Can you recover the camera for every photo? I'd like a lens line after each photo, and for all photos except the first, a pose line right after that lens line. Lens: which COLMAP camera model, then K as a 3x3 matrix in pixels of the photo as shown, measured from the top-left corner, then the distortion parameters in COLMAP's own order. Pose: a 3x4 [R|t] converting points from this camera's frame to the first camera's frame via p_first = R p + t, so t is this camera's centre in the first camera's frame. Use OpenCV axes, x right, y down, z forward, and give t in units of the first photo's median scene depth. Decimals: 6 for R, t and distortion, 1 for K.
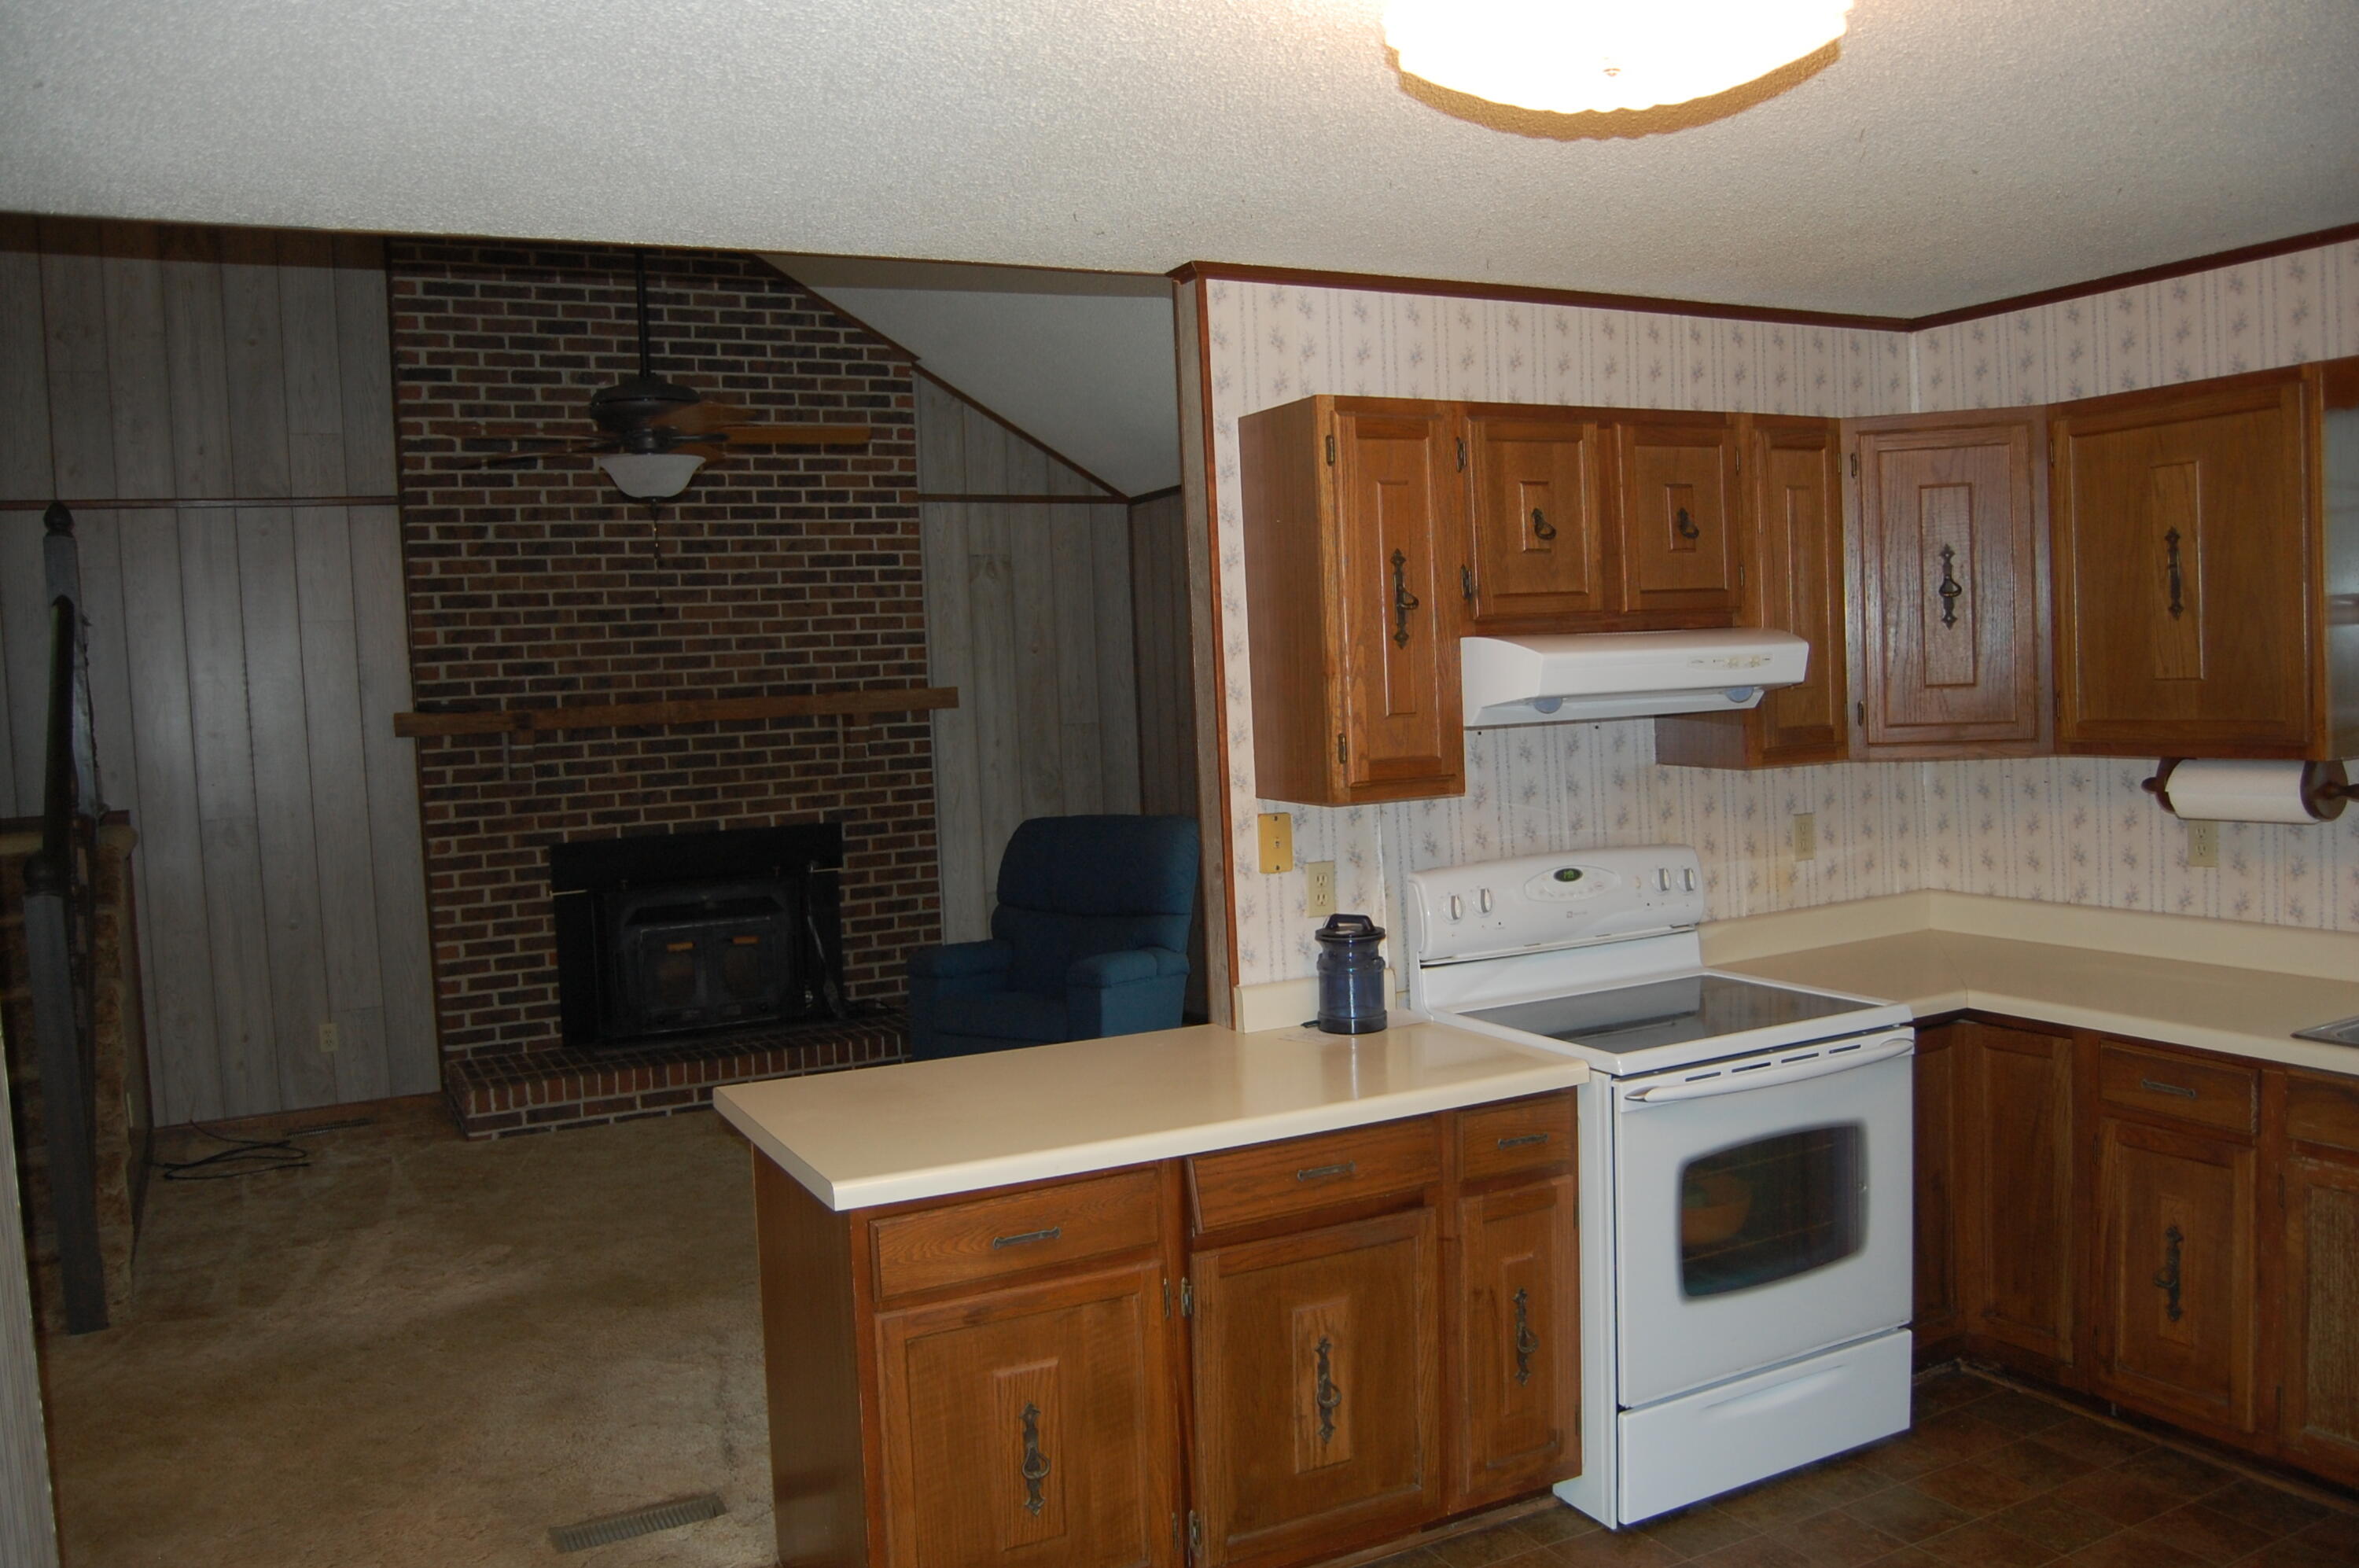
lens RADIAL K [[1872.0, 0, 1179.5], [0, 1872.0, 783.0], [0, 0, 1]] dist [-0.084872, 0.035860]
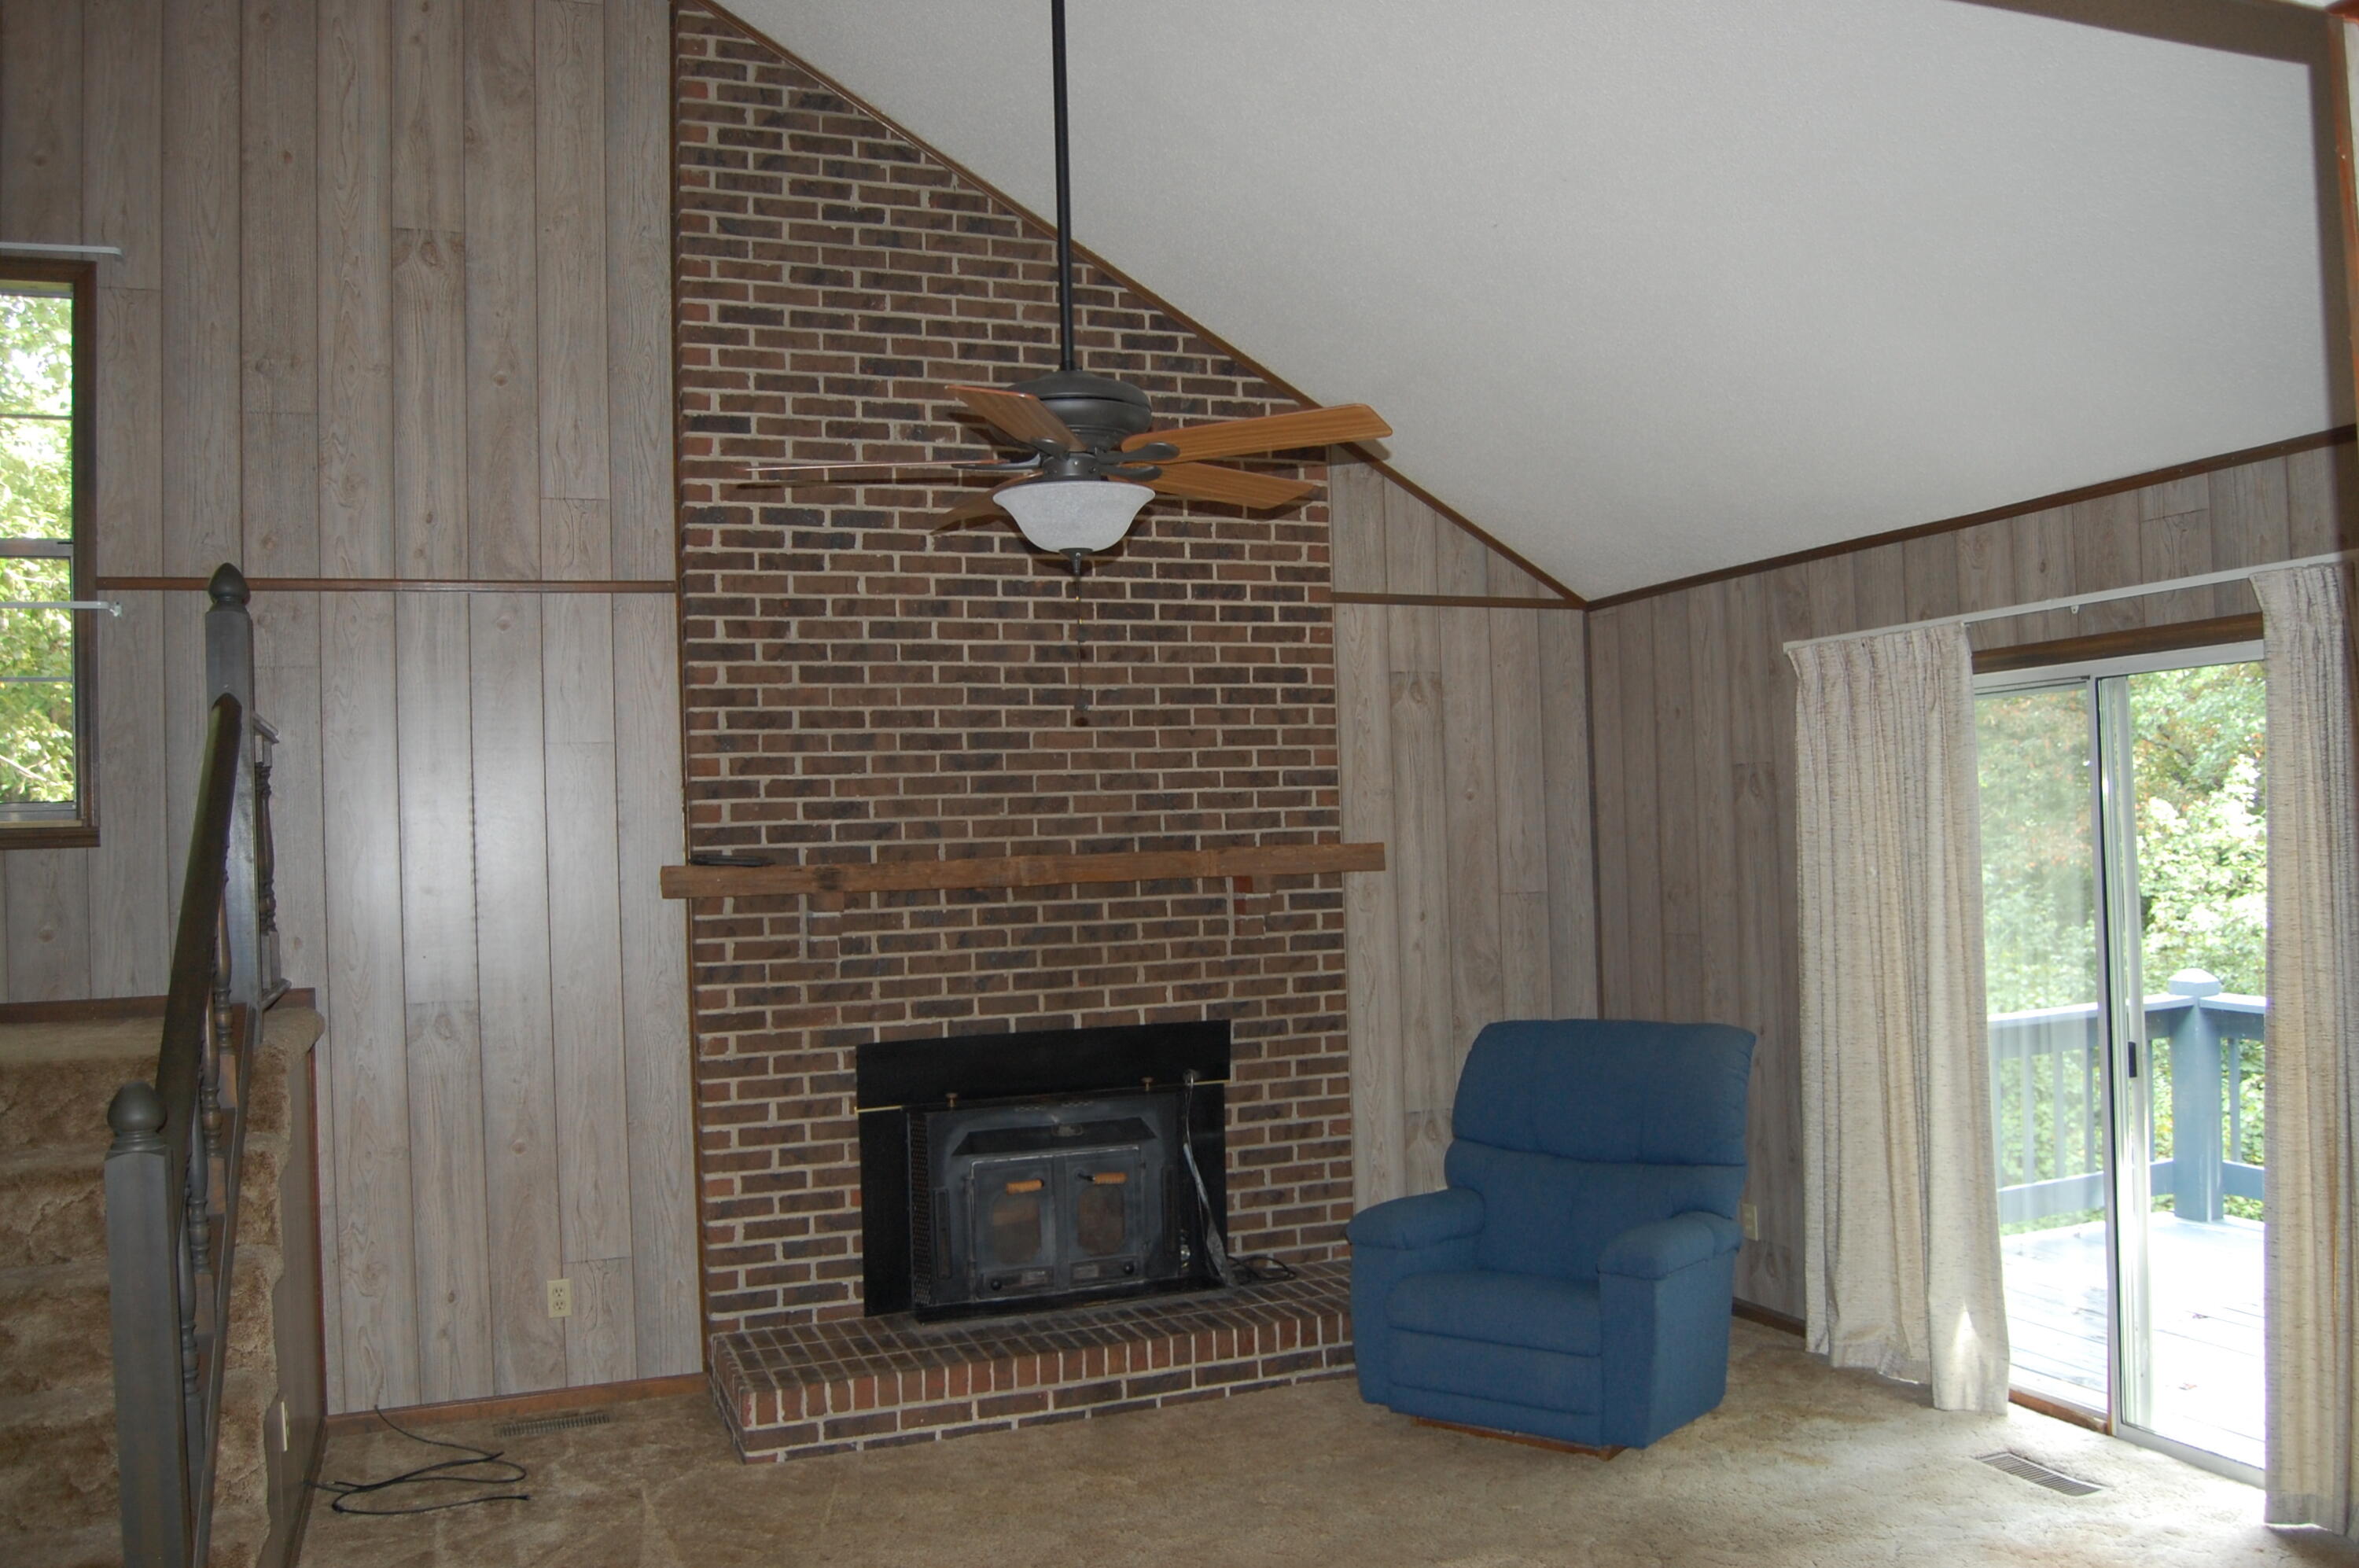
lens RADIAL K [[1872.0, 0, 1188.3], [0, 1872.0, 785.2], [0, 0, 1]] dist [-0.084872, 0.035860]
pose [[0.994449, 0.008582, -0.104872, -0.130034], [-0.017442, 0.996325, -0.083861, -0.010560], [0.103767, 0.085224, 0.990944, 0.262536]]
